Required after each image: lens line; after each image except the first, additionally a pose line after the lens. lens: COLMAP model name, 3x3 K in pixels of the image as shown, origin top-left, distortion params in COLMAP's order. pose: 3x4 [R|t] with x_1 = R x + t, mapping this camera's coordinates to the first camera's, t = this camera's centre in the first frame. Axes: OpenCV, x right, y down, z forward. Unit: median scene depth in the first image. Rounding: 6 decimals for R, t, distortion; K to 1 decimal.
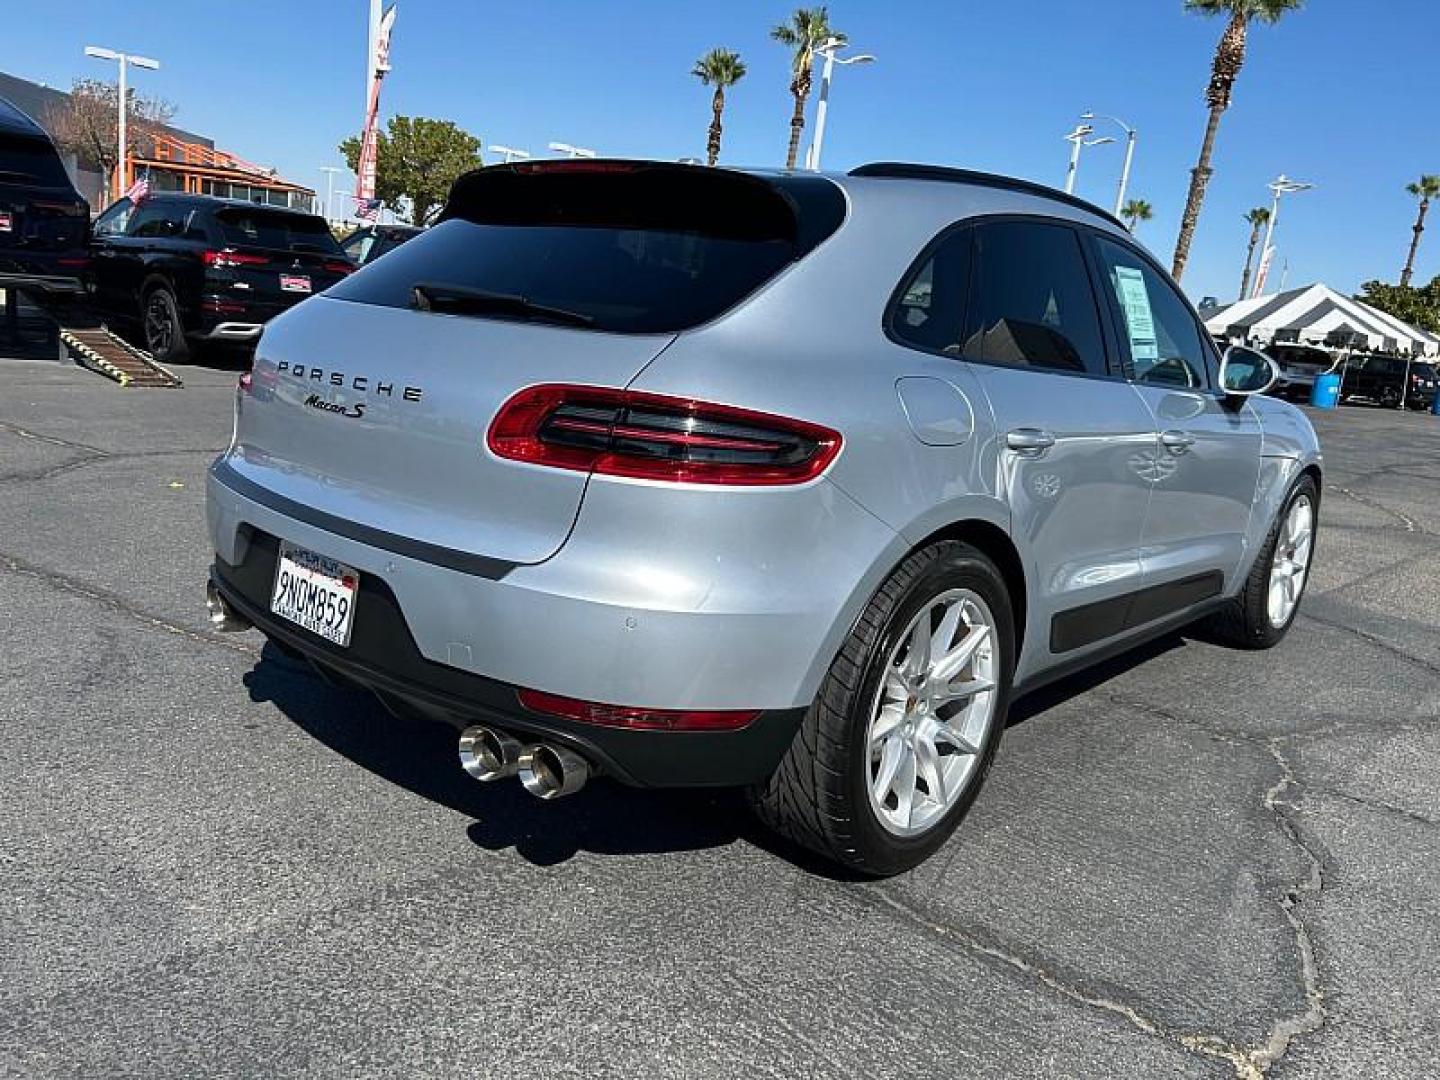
lens RADIAL K [[1112.7, 0, 705.7], [0, 1112.7, 542.4], [0, 0, 1]] dist [0.046408, -0.053121]
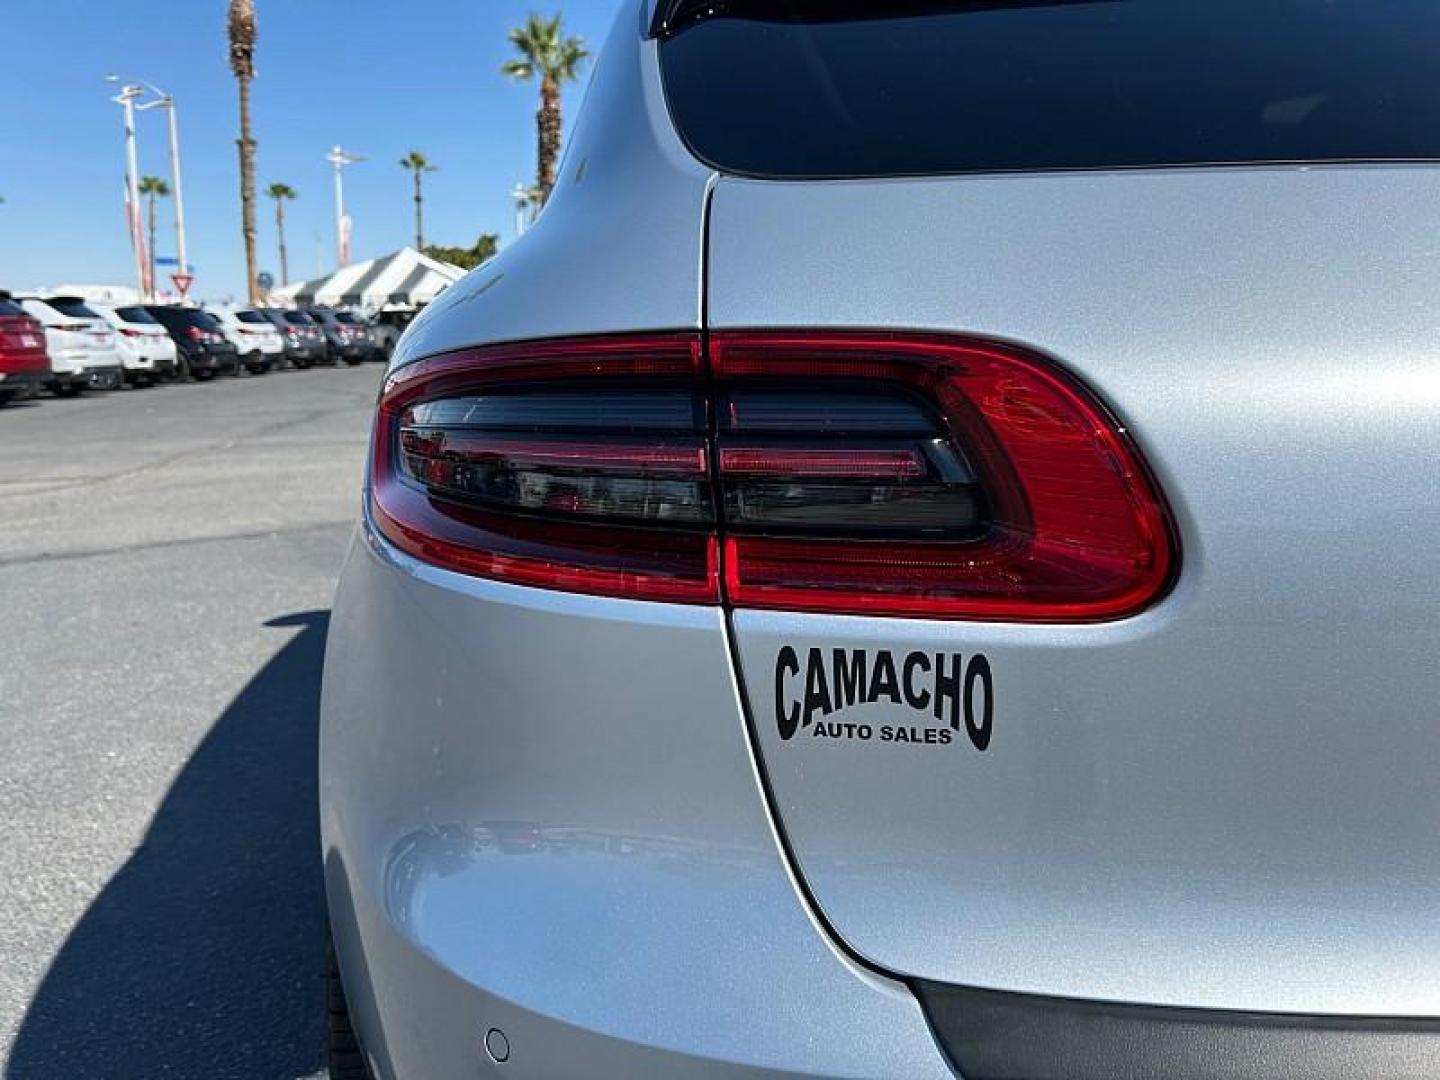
lens RADIAL K [[1112.7, 0, 671.4], [0, 1112.7, 500.1], [0, 0, 1]] dist [0.046408, -0.053121]
pose [[0.672108, -0.220229, 0.706944, -0.077894], [0.236189, 0.968635, 0.077202, -0.024592], [-0.701773, 0.115084, 0.703044, 0.120313]]
